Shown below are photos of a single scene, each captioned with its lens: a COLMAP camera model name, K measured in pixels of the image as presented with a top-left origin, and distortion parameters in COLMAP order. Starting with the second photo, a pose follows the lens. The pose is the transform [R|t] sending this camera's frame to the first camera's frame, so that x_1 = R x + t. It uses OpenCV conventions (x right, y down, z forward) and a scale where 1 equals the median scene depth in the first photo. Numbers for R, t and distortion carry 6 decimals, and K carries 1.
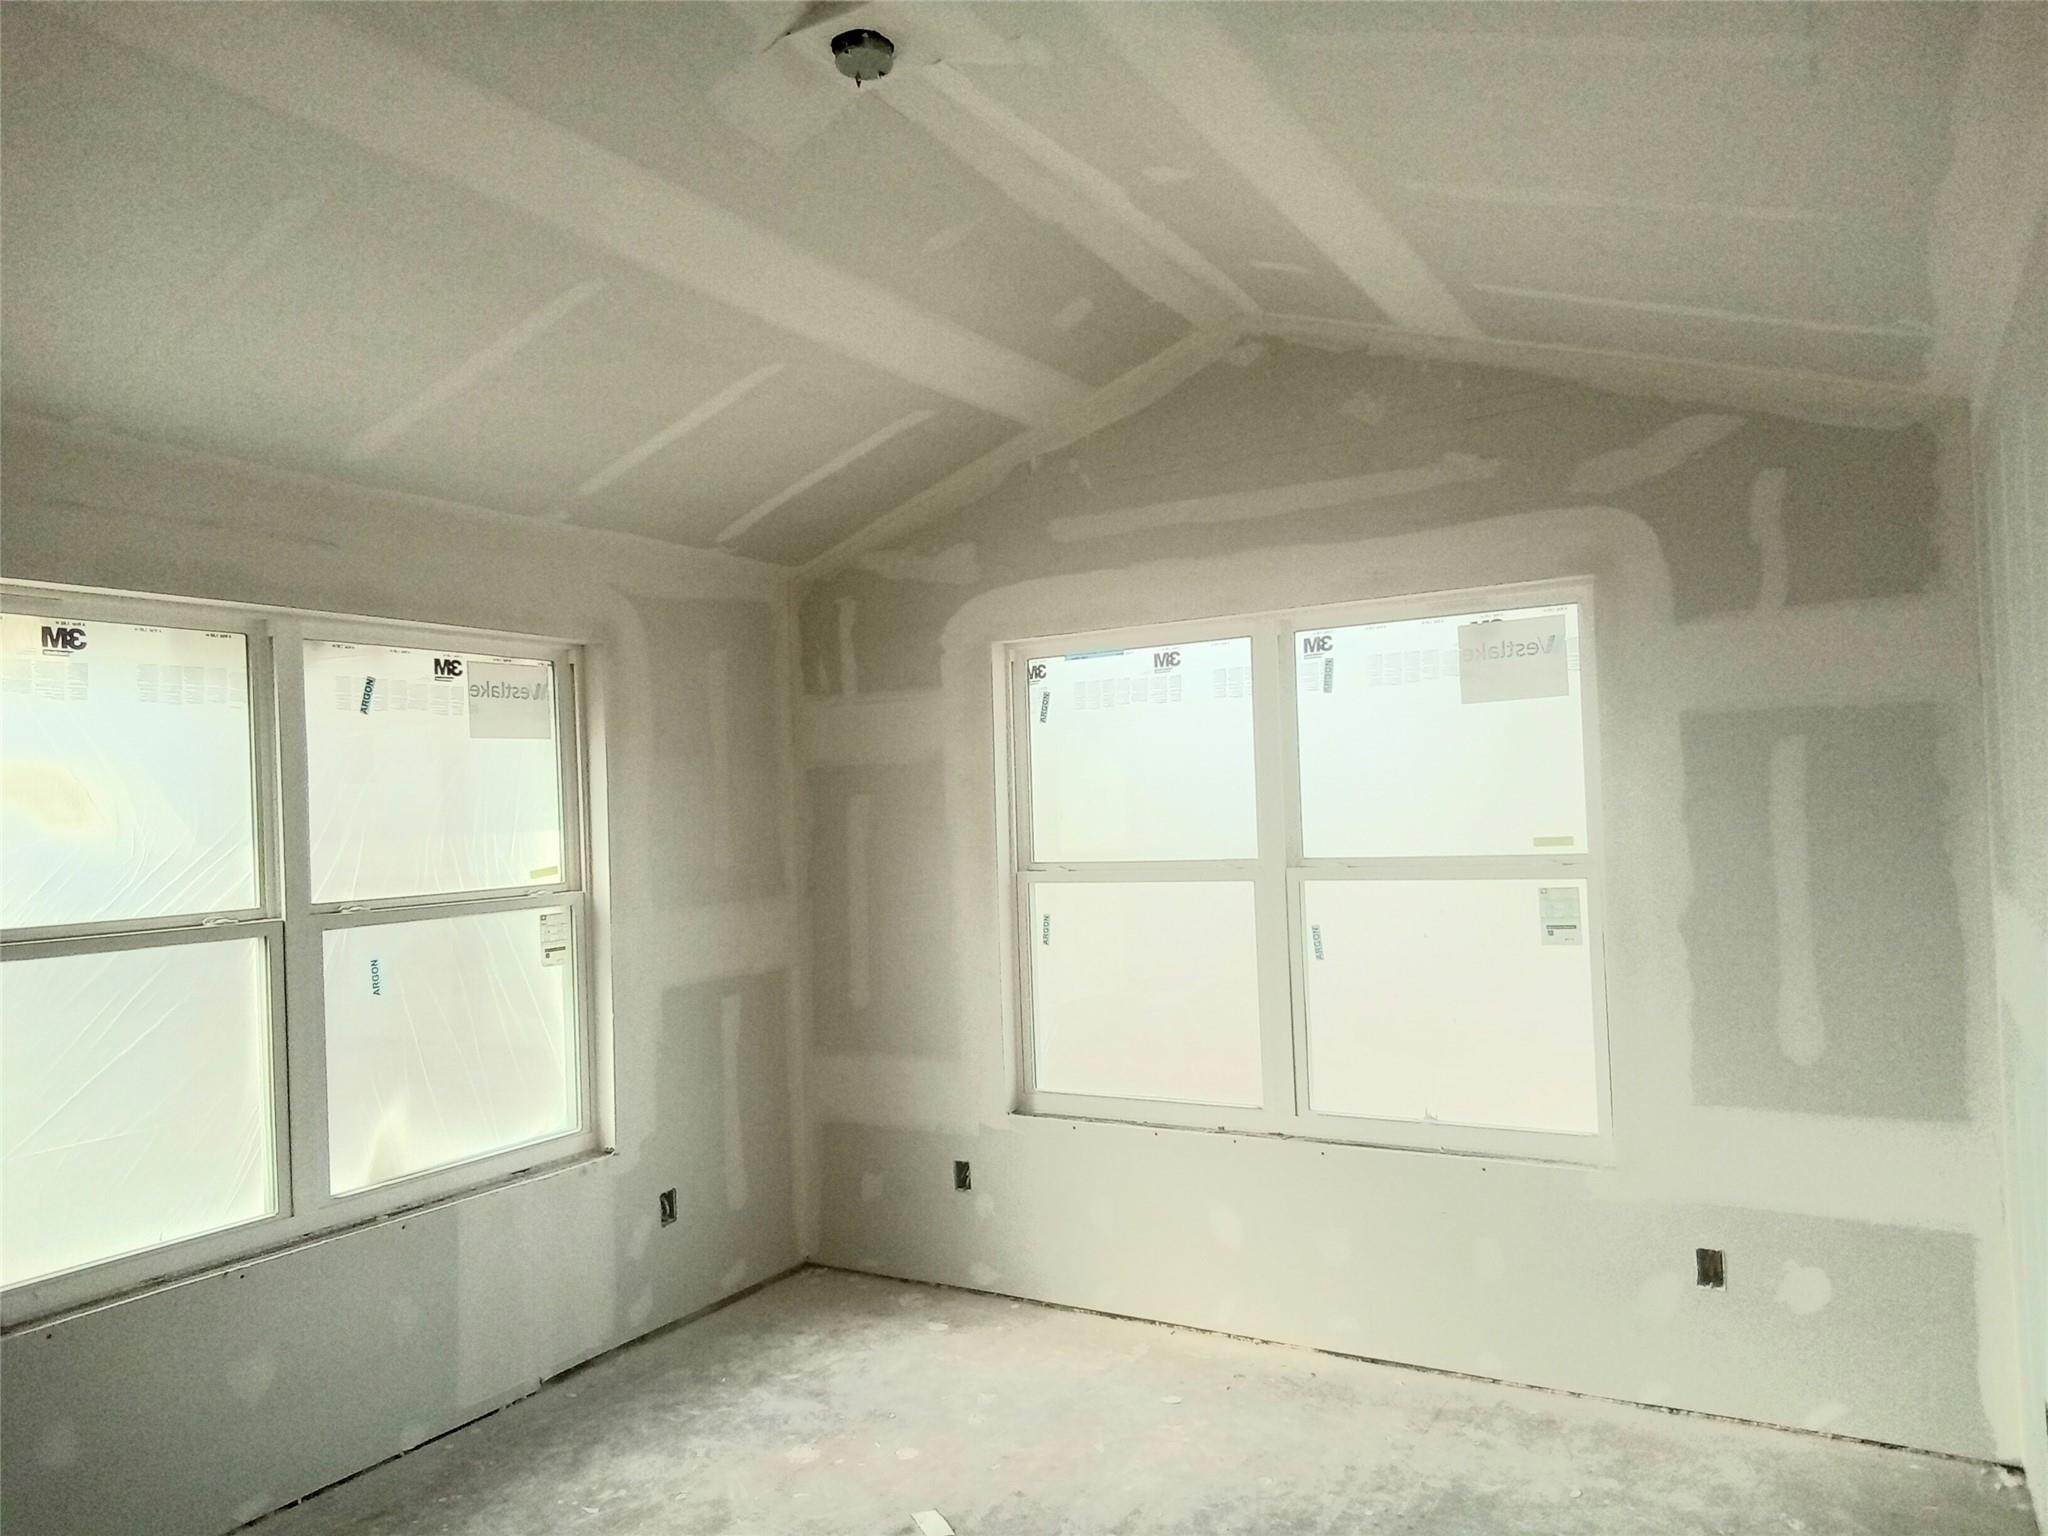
lens RADIAL K [[1397.5, 0, 1032.1], [0, 1397.5, 785.0], [0, 0, 1]] dist [0.039820, -0.059671]
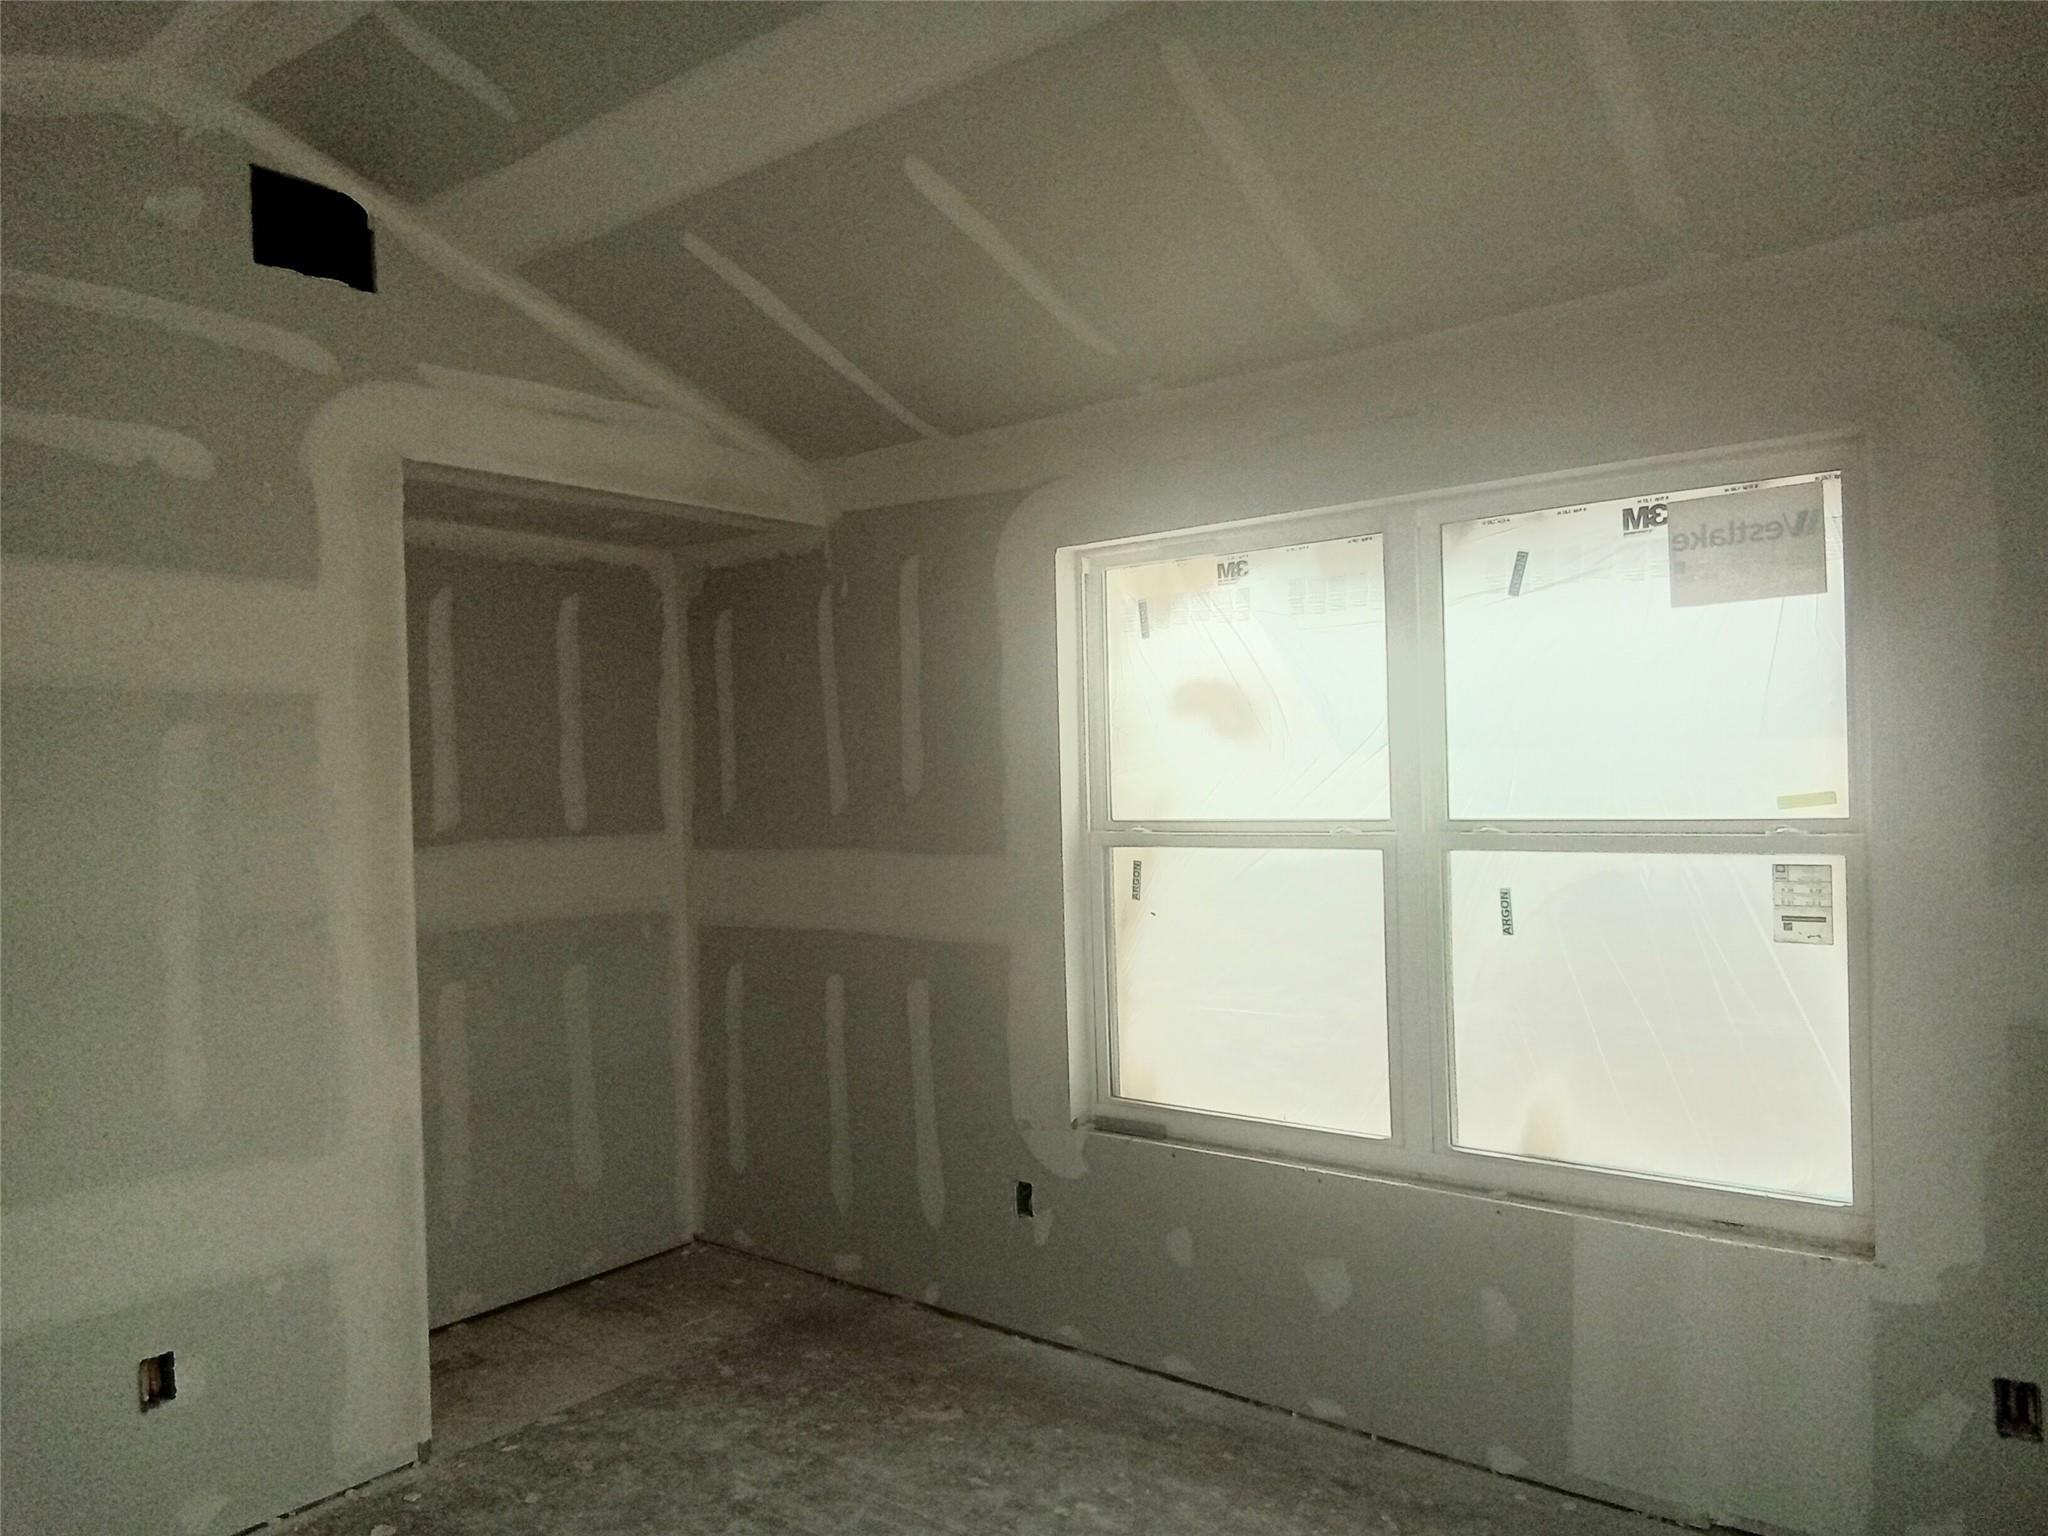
lens RADIAL K [[1411.4, 0, 1037.5], [0, 1411.4, 780.8], [0, 0, 1]] dist [0.030181, -0.040742]
pose [[-0.128456, 0.054197, -0.990233, 0.411368], [0.054889, 0.997364, 0.047466, 0.002381], [0.990195, -0.048256, -0.131092, 0.847171]]
